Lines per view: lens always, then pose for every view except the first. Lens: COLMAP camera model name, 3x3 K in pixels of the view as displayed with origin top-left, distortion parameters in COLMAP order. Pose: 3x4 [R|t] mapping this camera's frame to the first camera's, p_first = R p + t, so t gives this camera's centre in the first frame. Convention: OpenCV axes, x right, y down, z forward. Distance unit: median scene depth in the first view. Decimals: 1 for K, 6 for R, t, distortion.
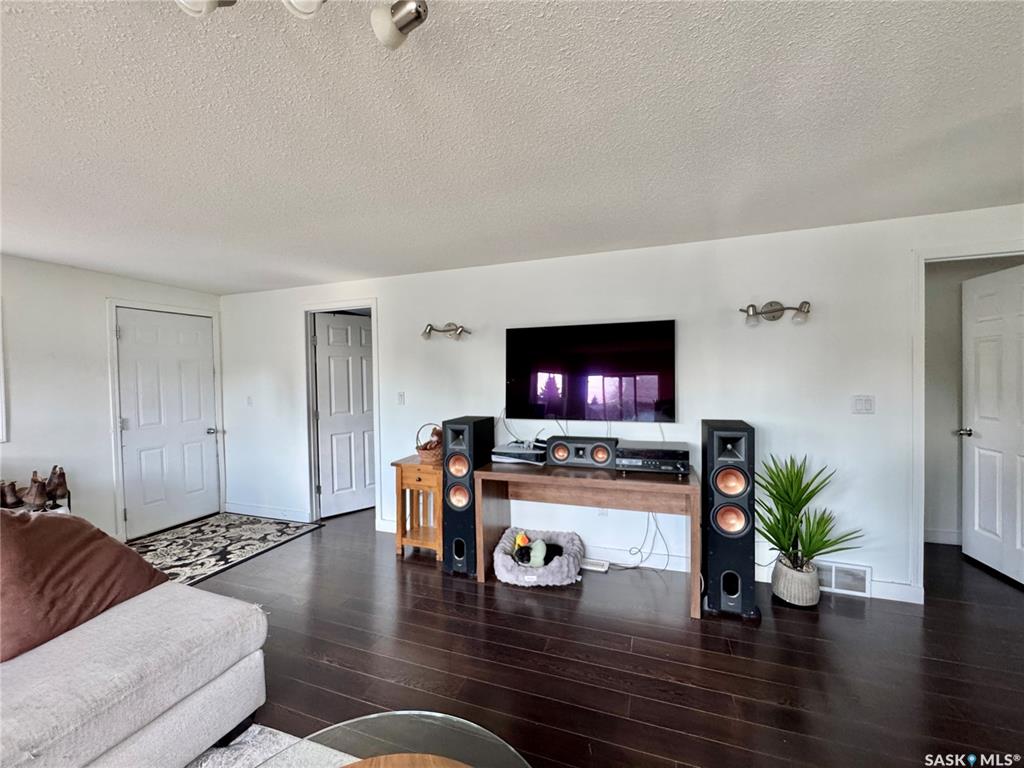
lens RADIAL K [[411.7, 0, 512.1], [0, 411.7, 383.0], [0, 0, 1]] dist [-0.003066, -0.000204]
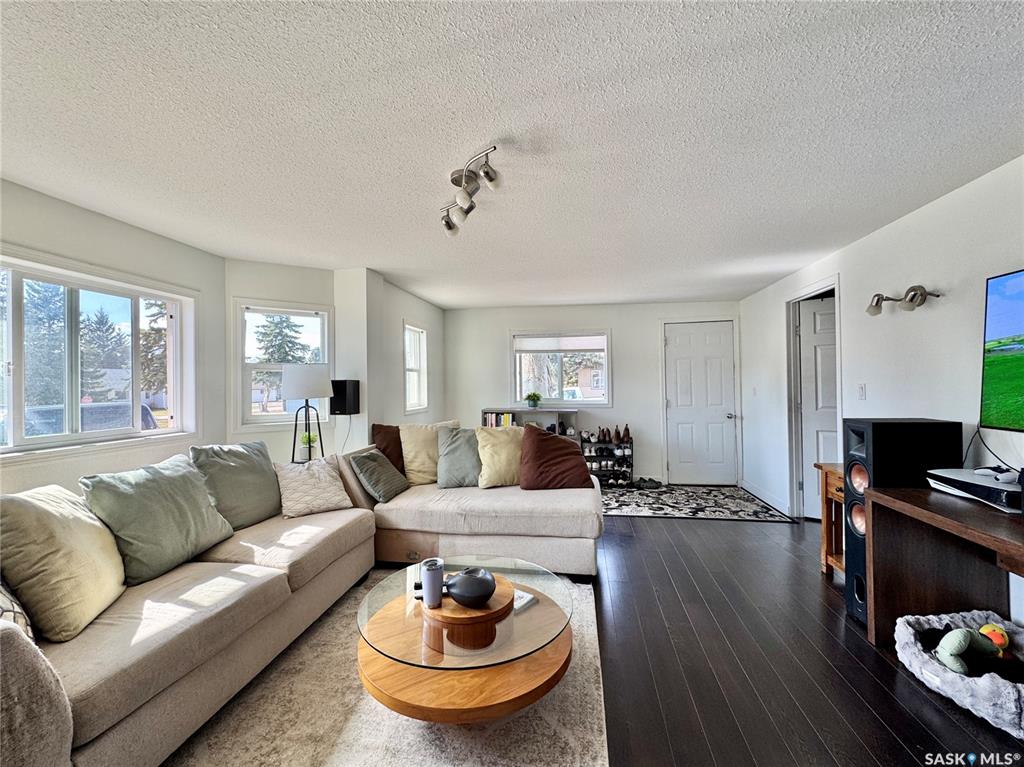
lens RADIAL K [[419.1, 0, 514.8], [0, 419.1, 383.5], [0, 0, 1]] dist [-0.001921, 0.000235]
pose [[0.181300, 0.010668, -0.983370, 0.440404], [-0.007950, 0.999924, 0.009382, 0.020420], [0.983396, 0.006116, 0.181371, 0.202750]]
